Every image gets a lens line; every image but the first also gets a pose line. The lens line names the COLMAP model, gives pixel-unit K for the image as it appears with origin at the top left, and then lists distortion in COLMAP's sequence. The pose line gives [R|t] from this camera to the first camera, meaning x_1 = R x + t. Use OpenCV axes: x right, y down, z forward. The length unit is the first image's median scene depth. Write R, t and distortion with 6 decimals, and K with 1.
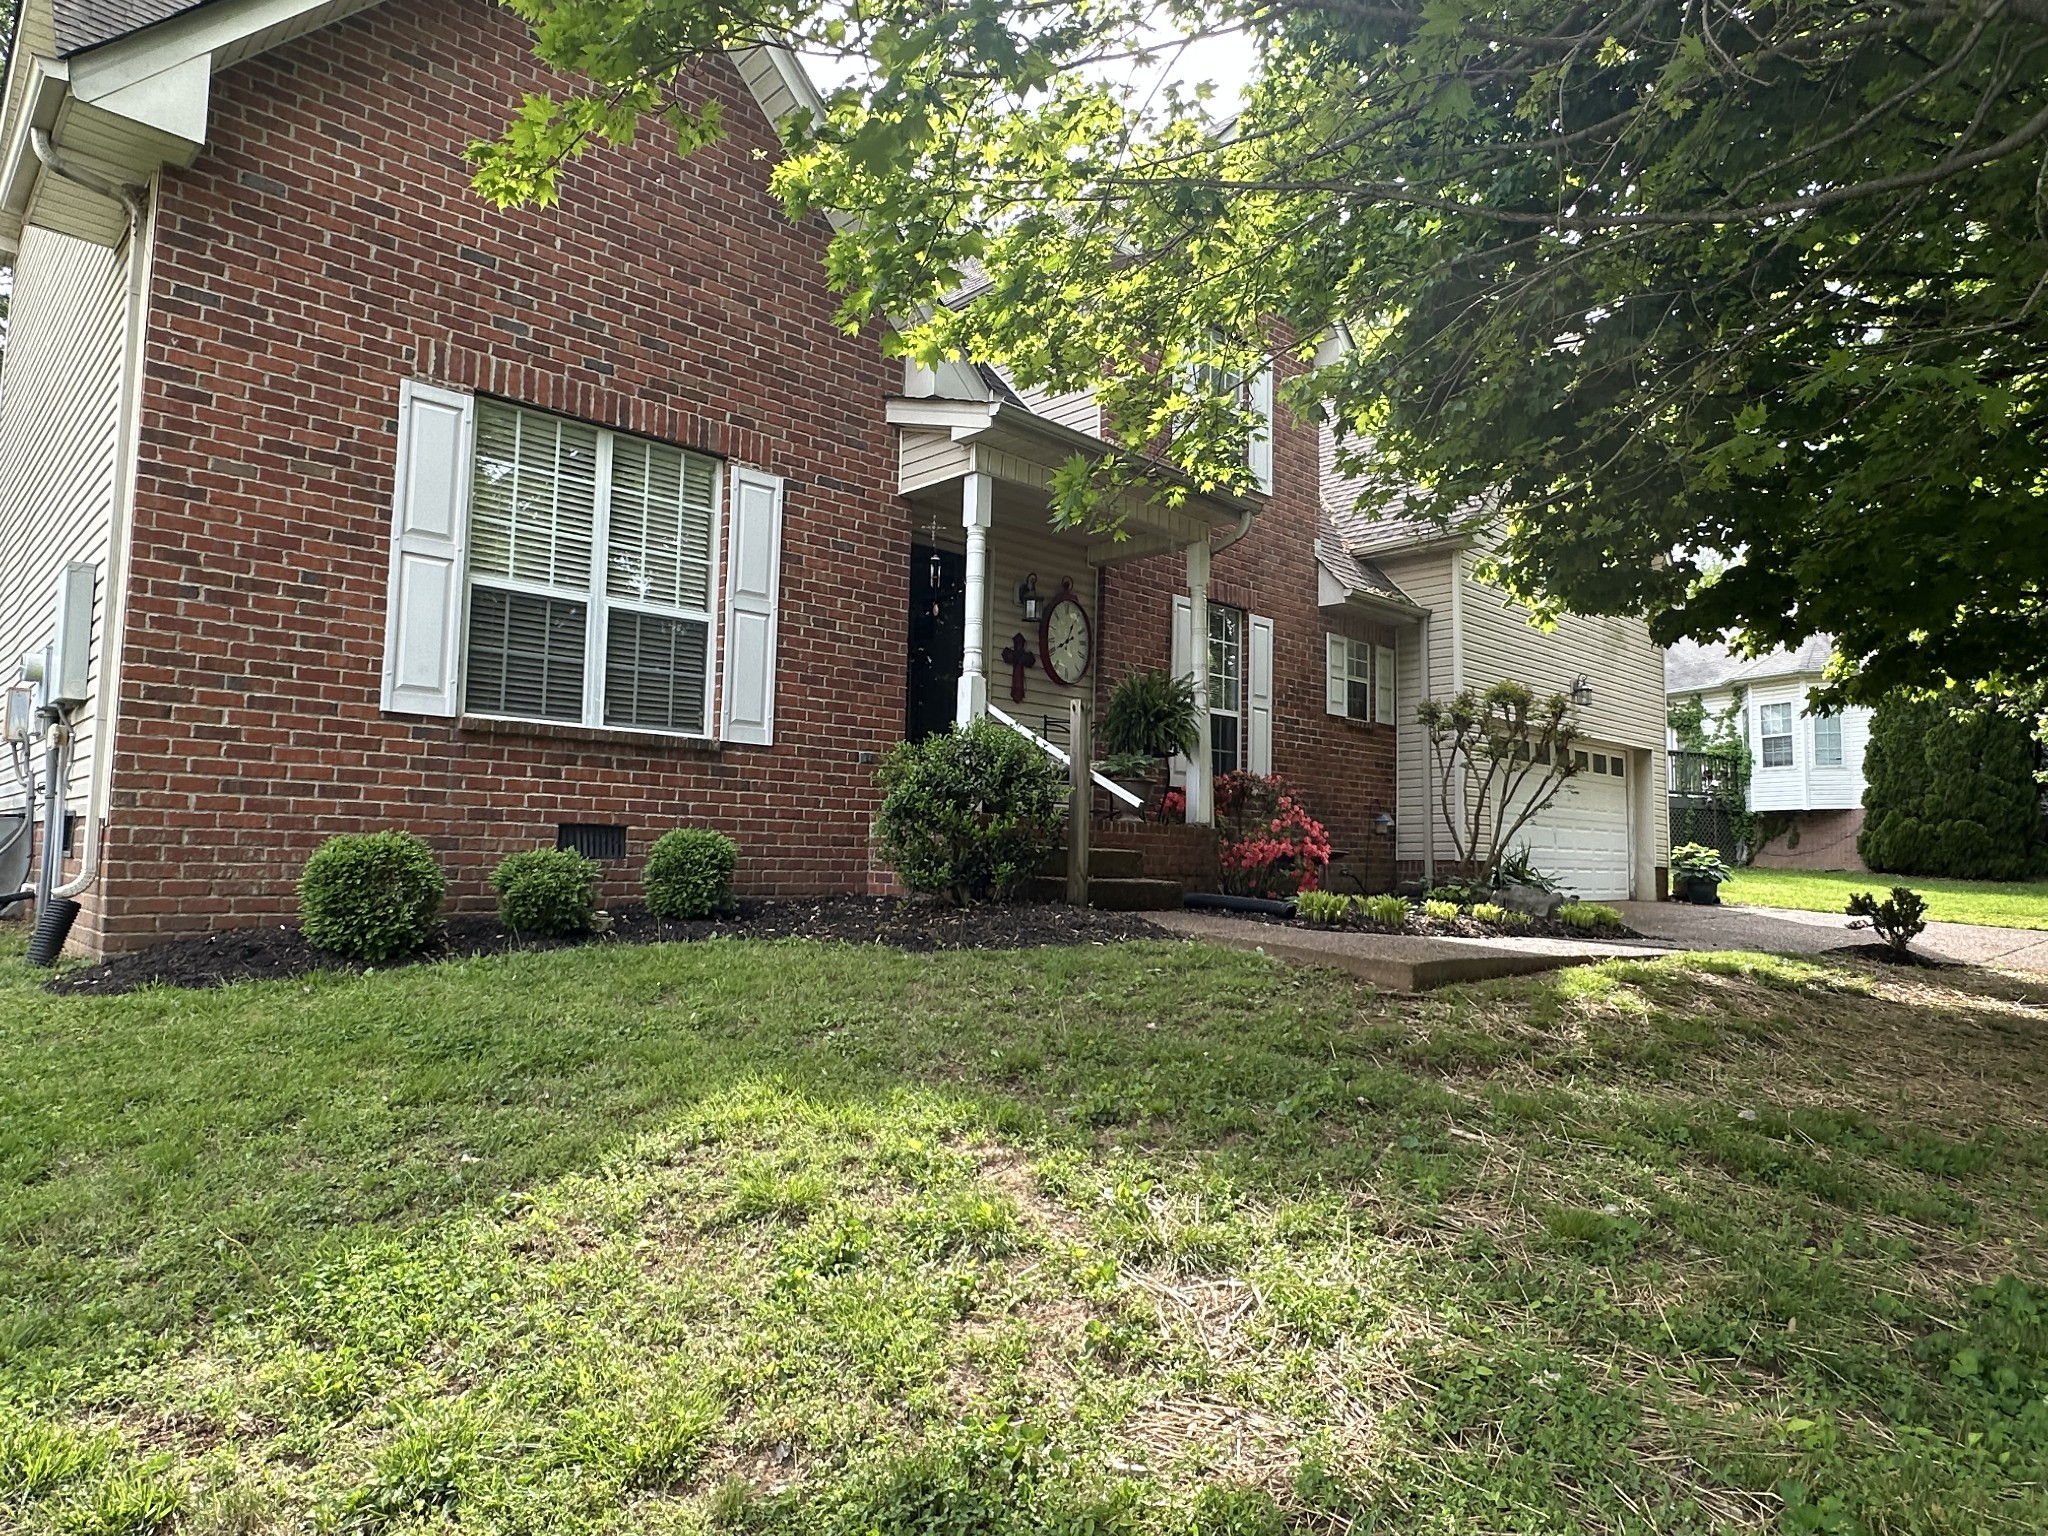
lens RADIAL K [[1264.9, 0, 1024.0], [0, 1264.9, 768.0], [0, 0, 1]] dist [-0.004116, -0.000151]
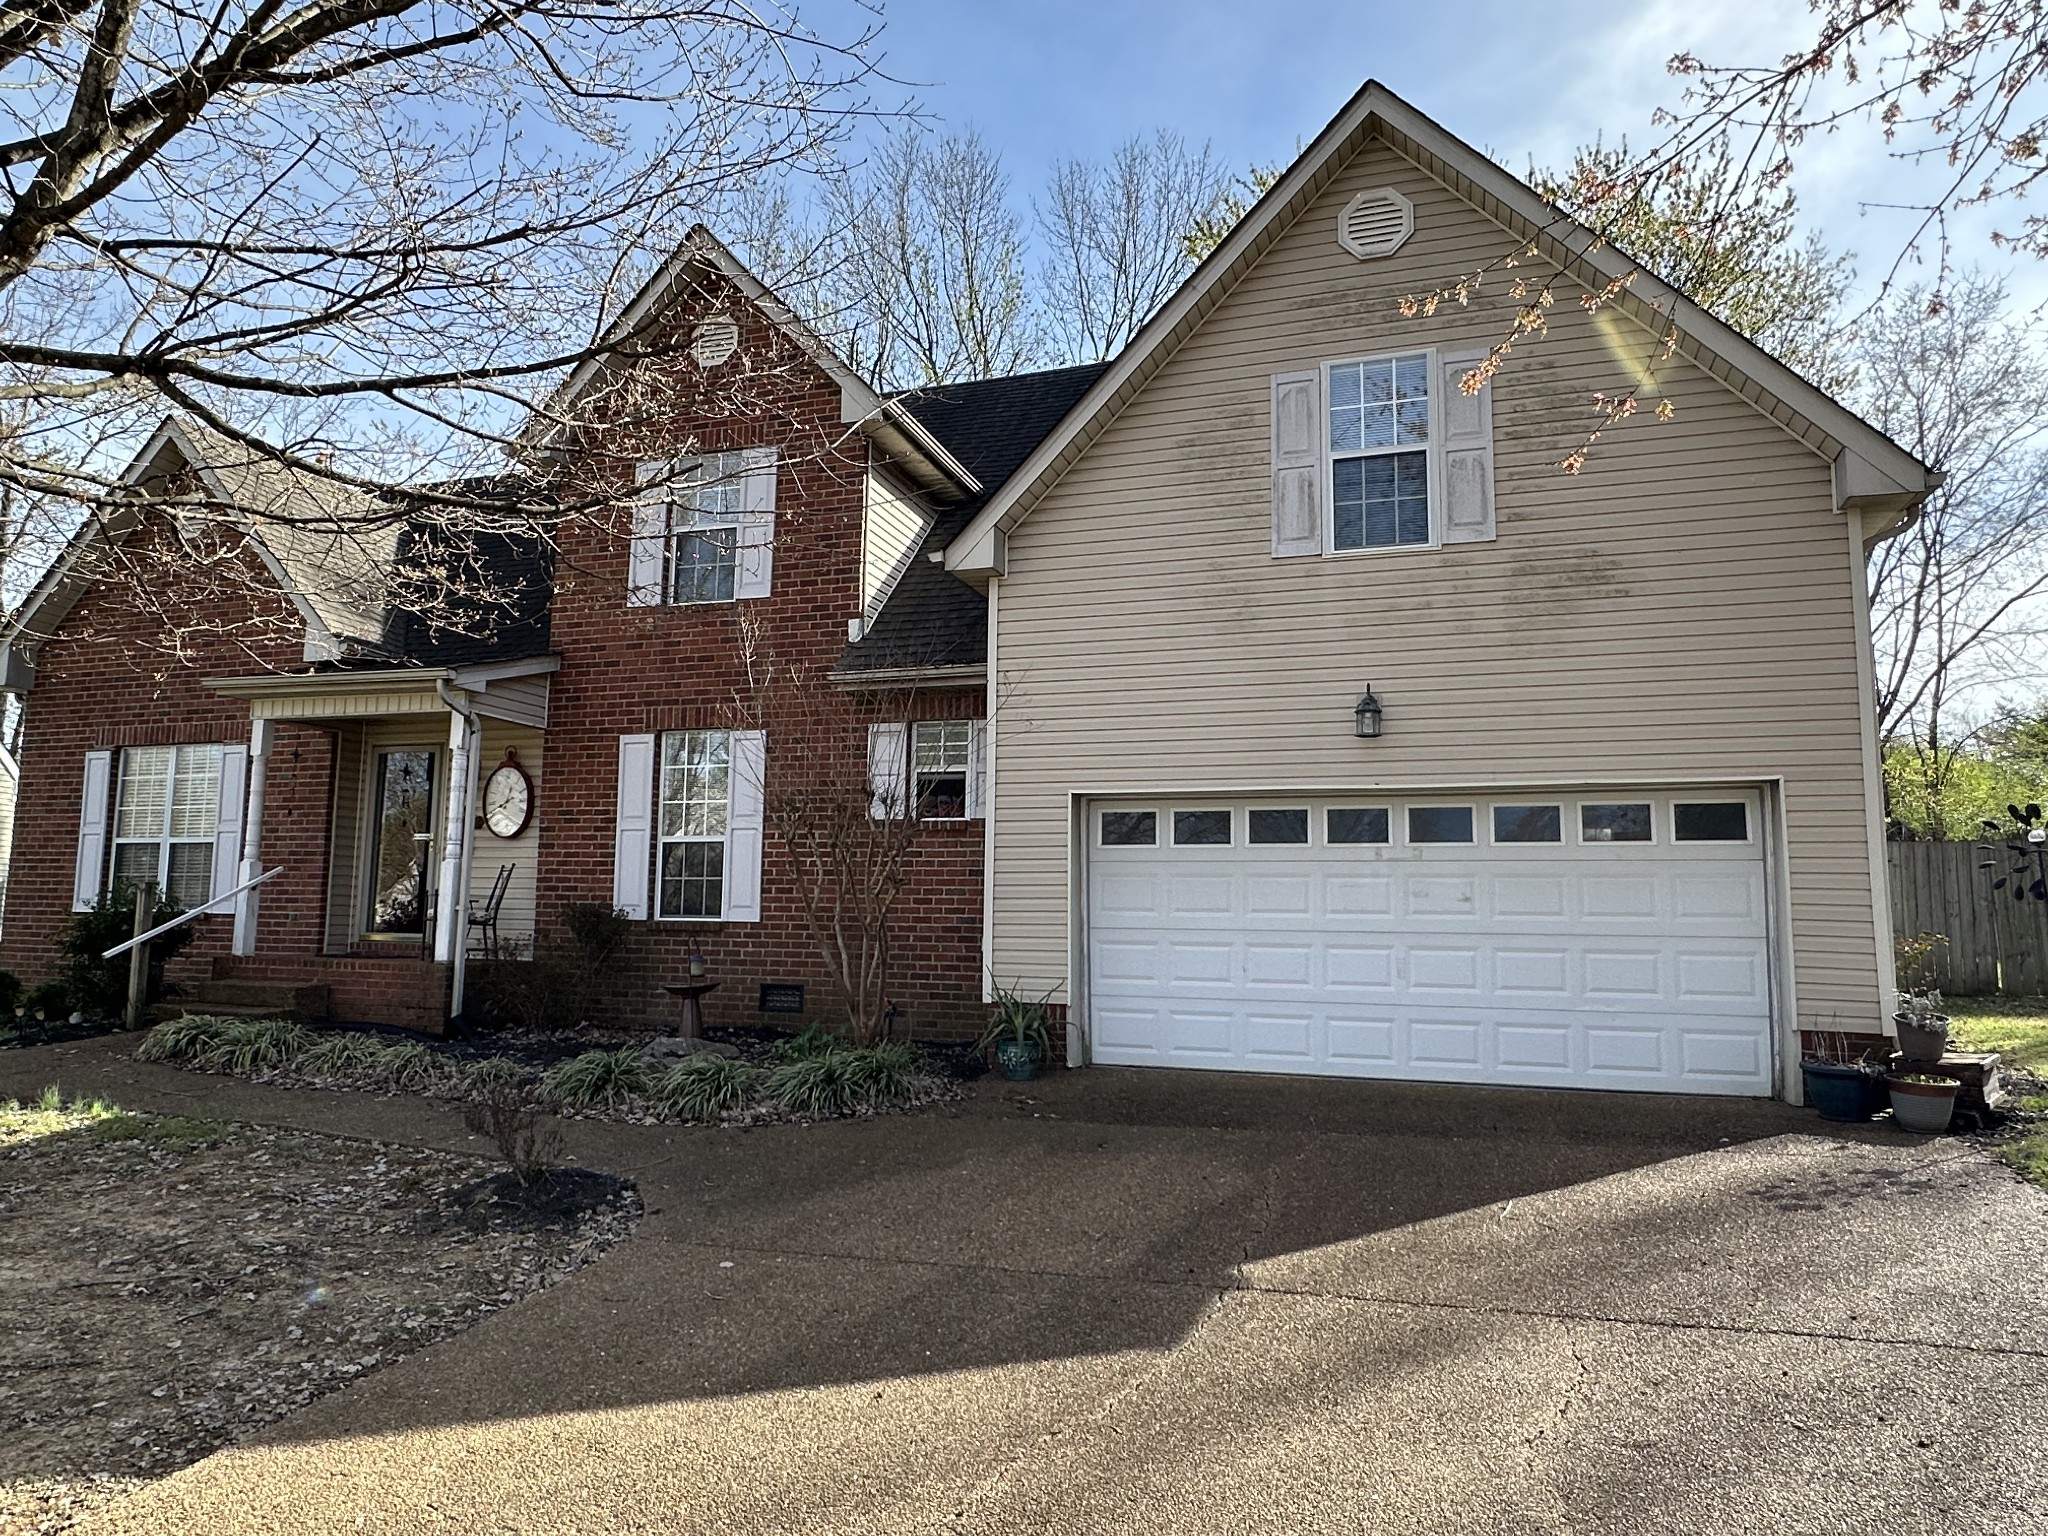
lens RADIAL K [[1264.9, 0, 1024.0], [0, 1264.9, 768.0], [0, 0, 1]] dist [-0.004116, -0.000151]
pose [[0.463509, -0.116289, -0.878428, 1.715667], [0.065068, 0.993141, -0.097141, 0.020180], [0.883700, -0.012131, 0.467897, 1.153990]]
